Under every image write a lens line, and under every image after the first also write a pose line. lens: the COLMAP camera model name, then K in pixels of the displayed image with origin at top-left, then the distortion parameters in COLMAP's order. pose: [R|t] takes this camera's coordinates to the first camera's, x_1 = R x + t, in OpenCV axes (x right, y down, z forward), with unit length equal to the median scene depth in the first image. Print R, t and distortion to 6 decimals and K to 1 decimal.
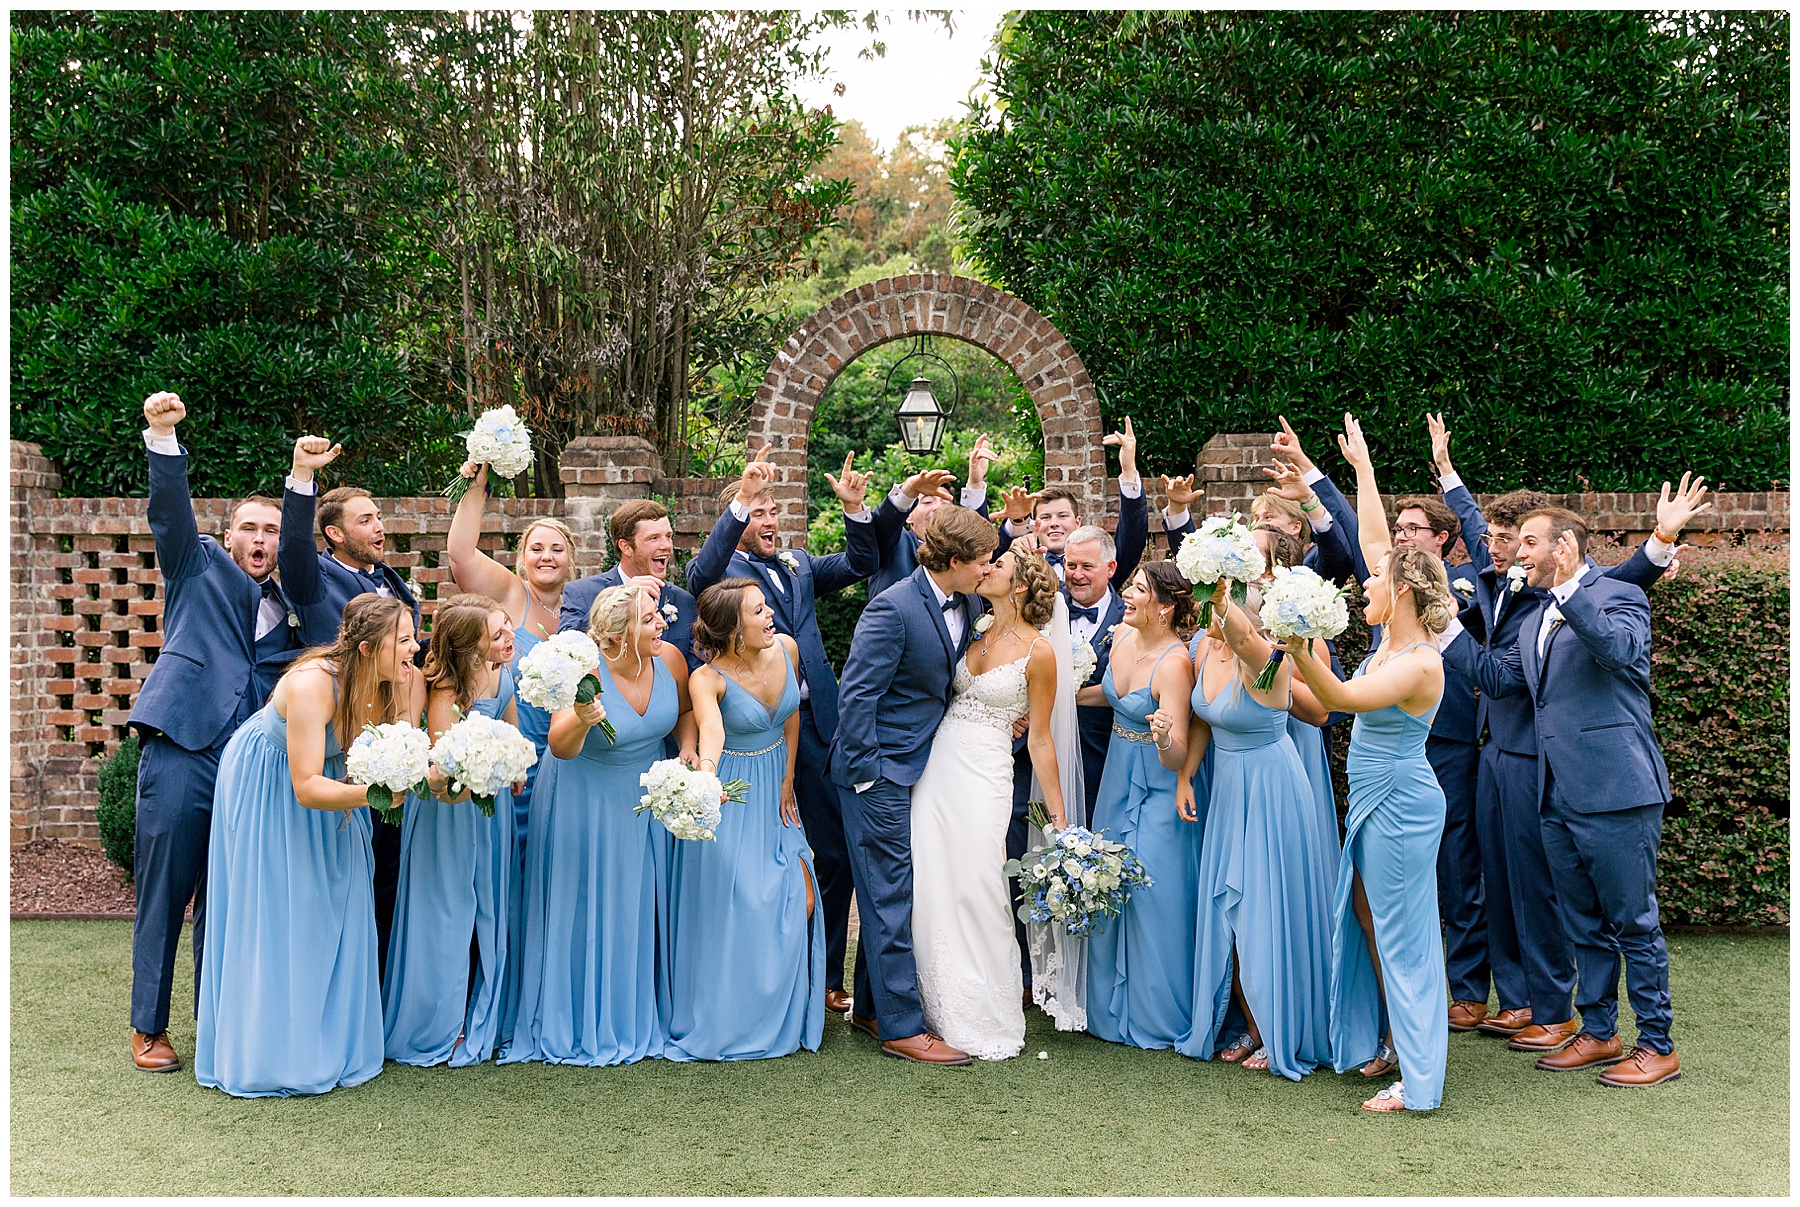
lens RADIAL K [[1844.4, 0, 899.1], [0, 1844.4, 599.0], [0, 0, 1]] dist [0.023203, 0.000000]
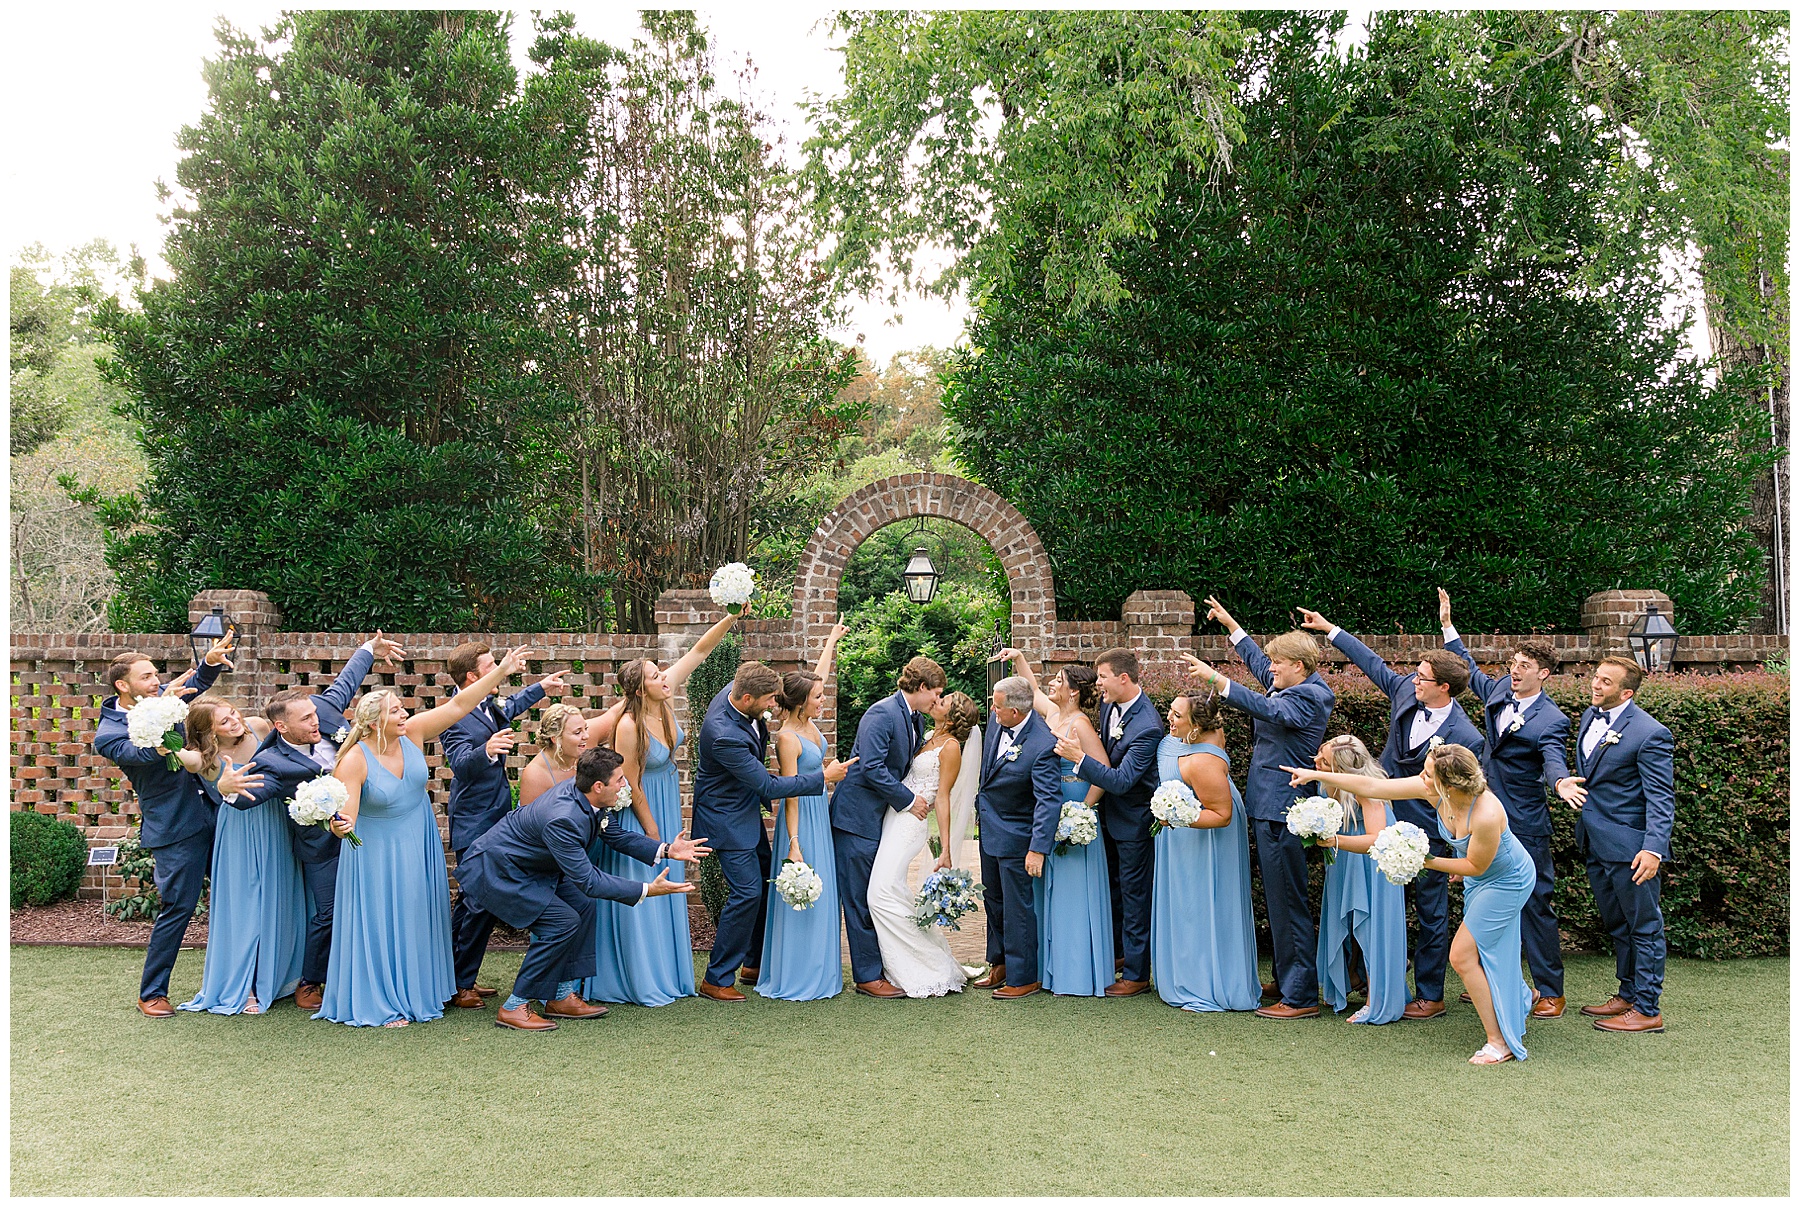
lens RADIAL K [[1418.4, 0, 935.5], [0, 1418.4, 611.1], [0, 0, 1]] dist [-0.001874, 0.019683]
pose [[0.999458, 0.005566, 0.032431, -0.011125], [-0.003322, 0.997621, -0.068856, -0.000725], [-0.032738, 0.068711, 0.997099, -0.044887]]
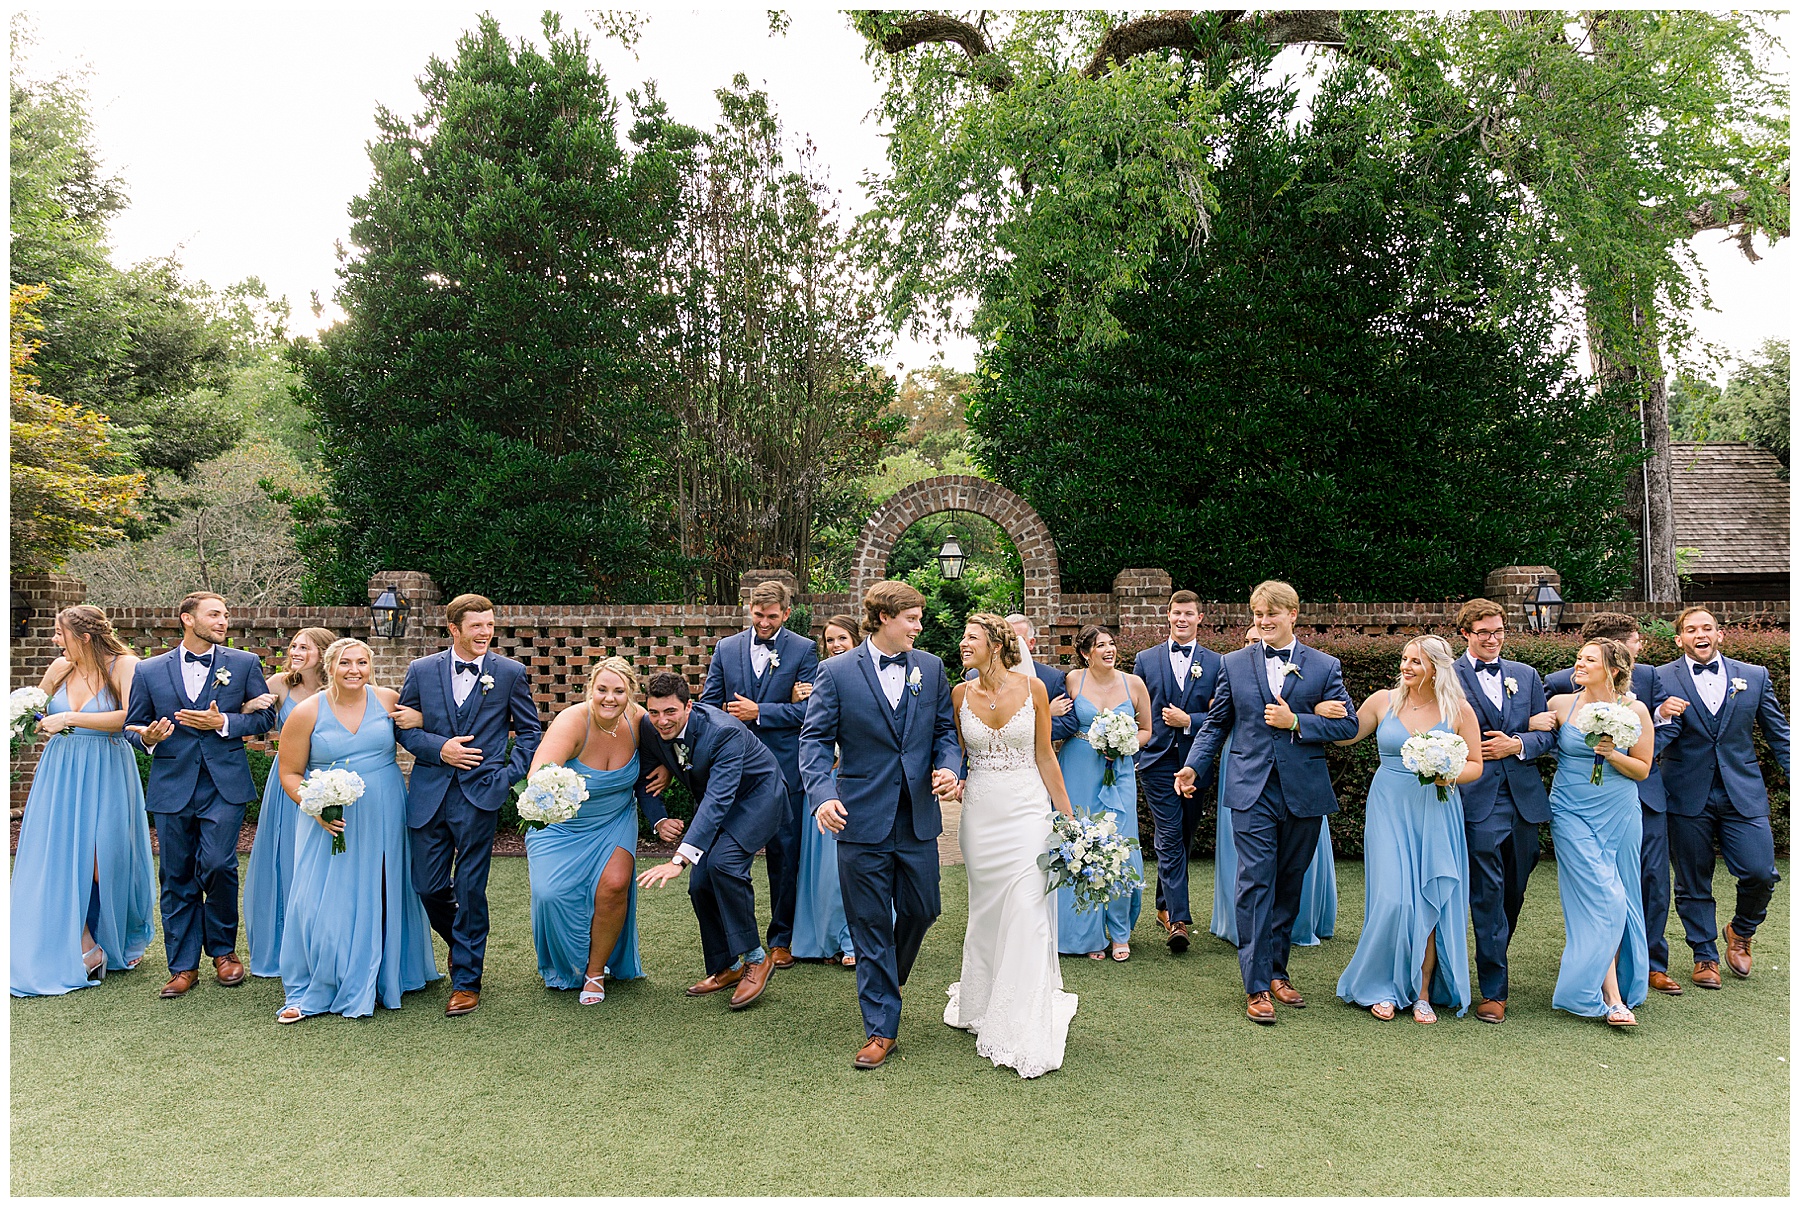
lens RADIAL K [[1169.9, 0, 930.5], [0, 1169.9, 605.8], [0, 0, 1]] dist [0.024994, -0.006862]
pose [[0.999744, 0.000554, 0.022619, -0.032148], [0.000581, 0.998743, -0.050127, -0.000309], [-0.022618, 0.050127, 0.998487, -0.077962]]
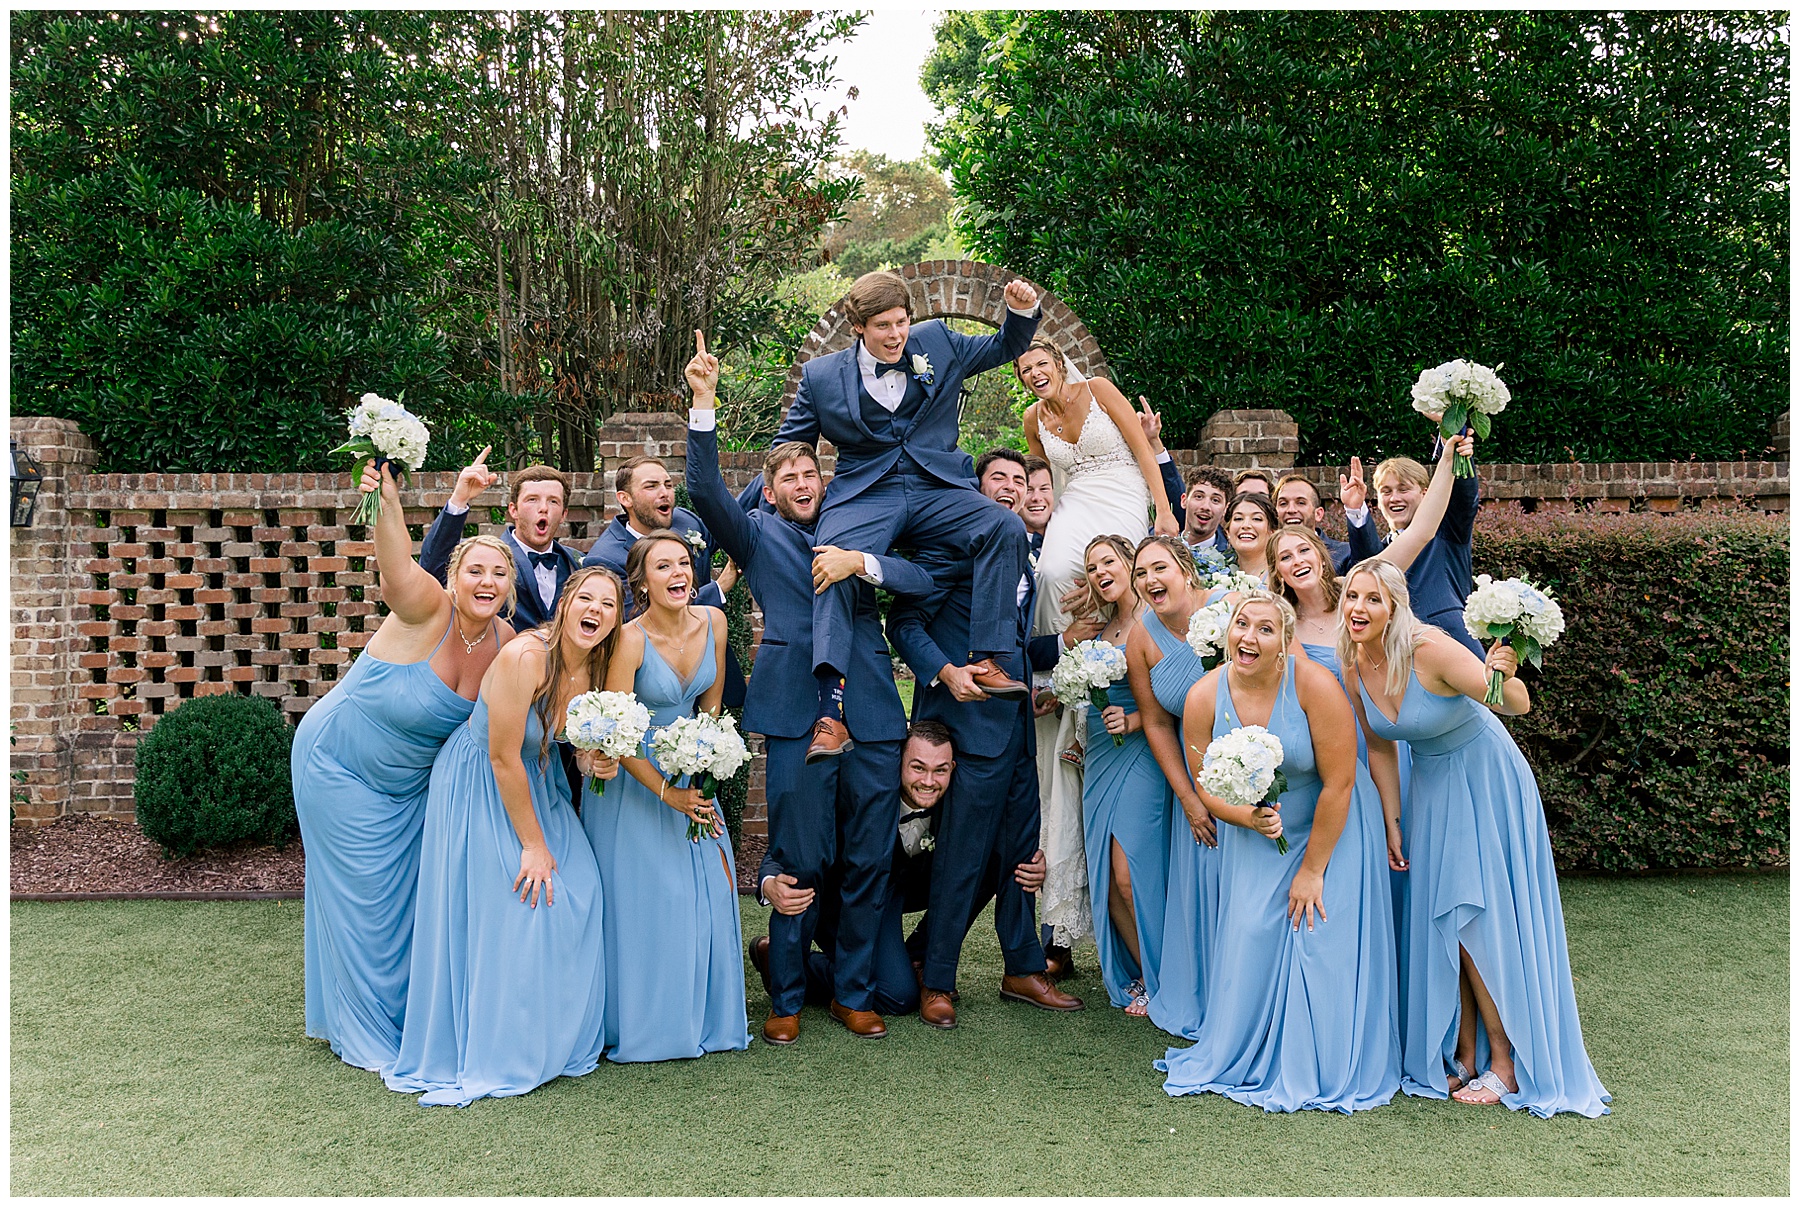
lens RADIAL K [[1592.6, 0, 948.0], [0, 1592.6, 478.3], [0, 0, 1]] dist [0.013120, -0.010423]
pose [[0.996510, -0.004097, 0.083375, -0.061920], [0.008499, 0.998584, -0.052507, -0.002207], [-0.083042, 0.053032, 0.995134, 0.091812]]
